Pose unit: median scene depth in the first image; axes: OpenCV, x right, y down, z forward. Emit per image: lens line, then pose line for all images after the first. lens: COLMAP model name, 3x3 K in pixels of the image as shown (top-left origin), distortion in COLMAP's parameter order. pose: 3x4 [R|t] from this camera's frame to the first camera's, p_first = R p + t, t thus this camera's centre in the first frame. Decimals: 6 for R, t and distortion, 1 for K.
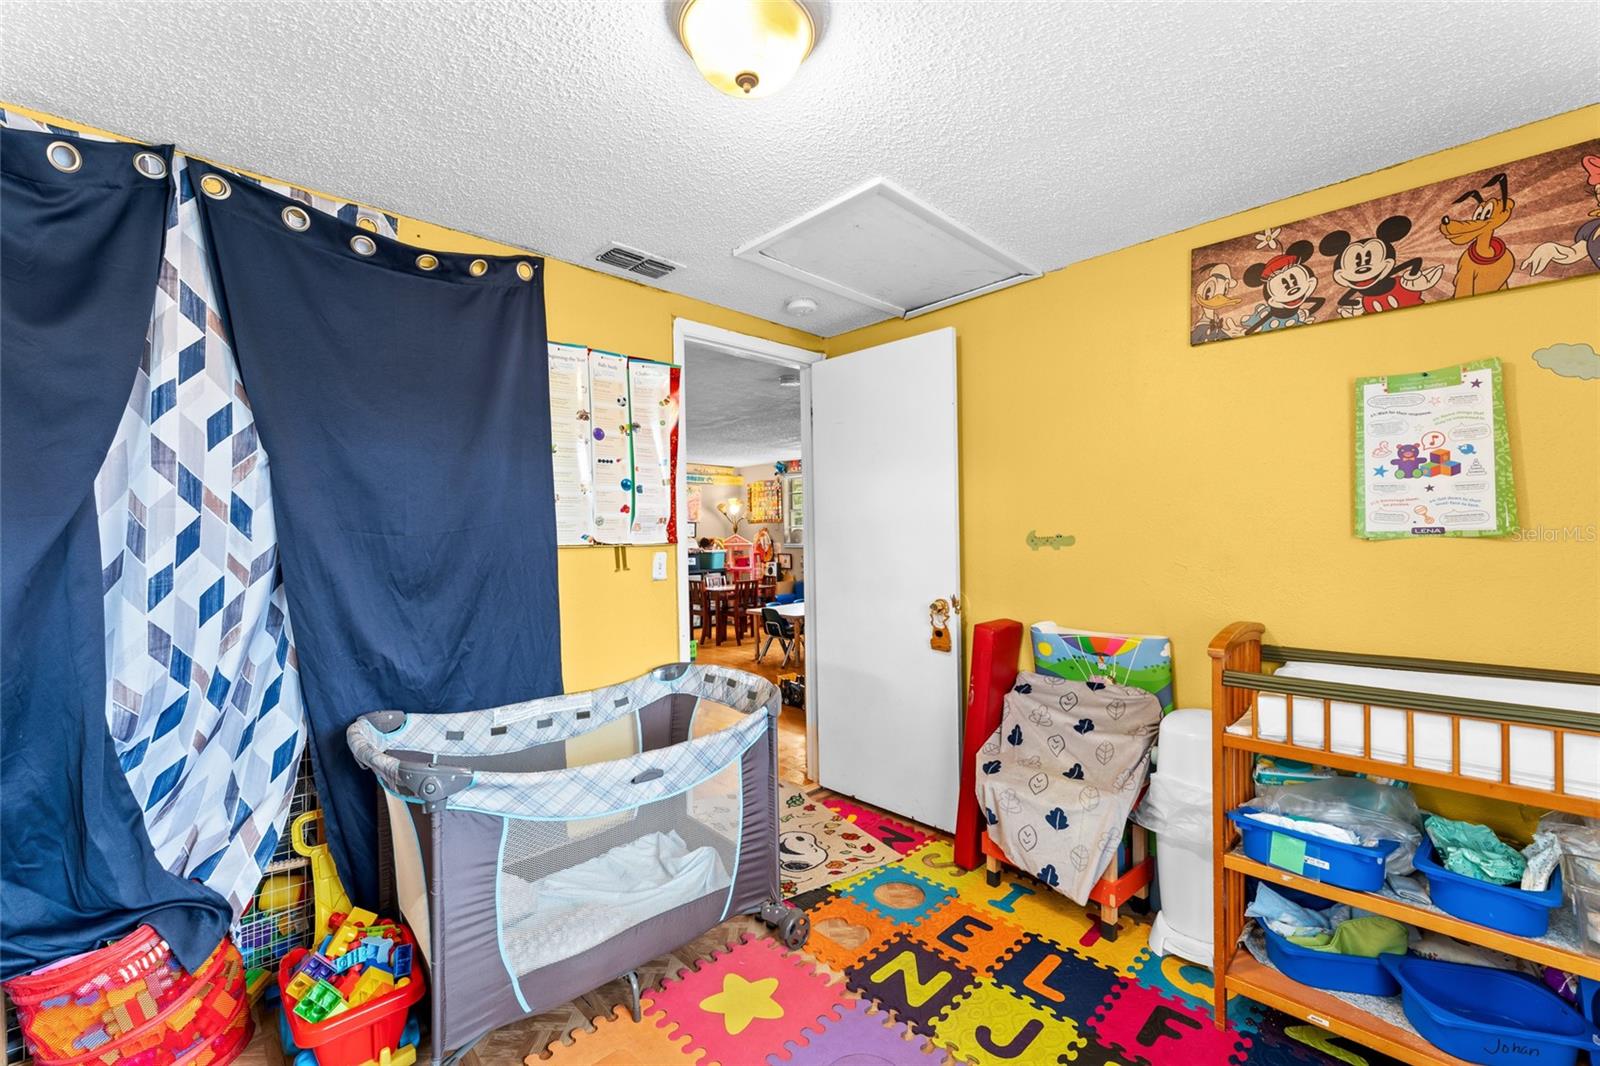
lens RADIAL K [[647.2, 0, 799.0], [0, 647.2, 536.0], [0, 0, 1]] dist [0.002713, 0.000371]
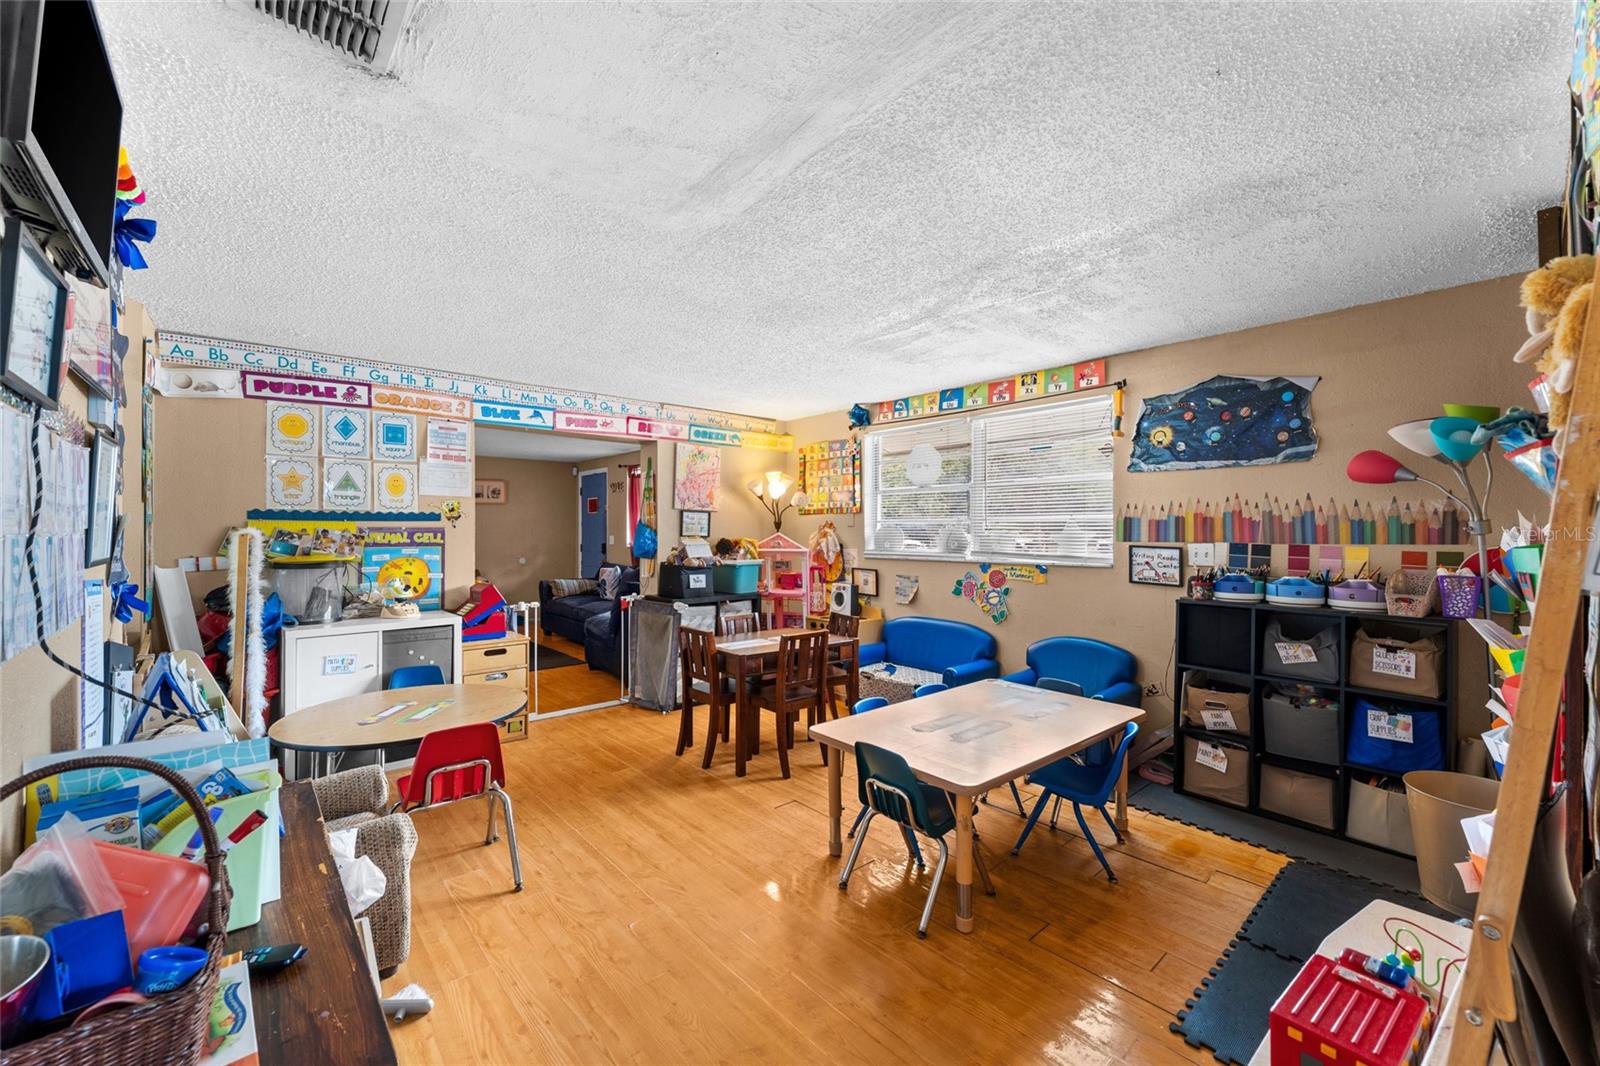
lens RADIAL K [[678.8, 0, 798.5], [0, 678.8, 529.5], [0, 0, 1]] dist [0.001354, 0.000021]
pose [[0.998193, 0.016364, -0.057814, -0.045497], [-0.016545, 0.999860, -0.002658, -0.004357], [0.057762, 0.003610, 0.998324, 0.401665]]
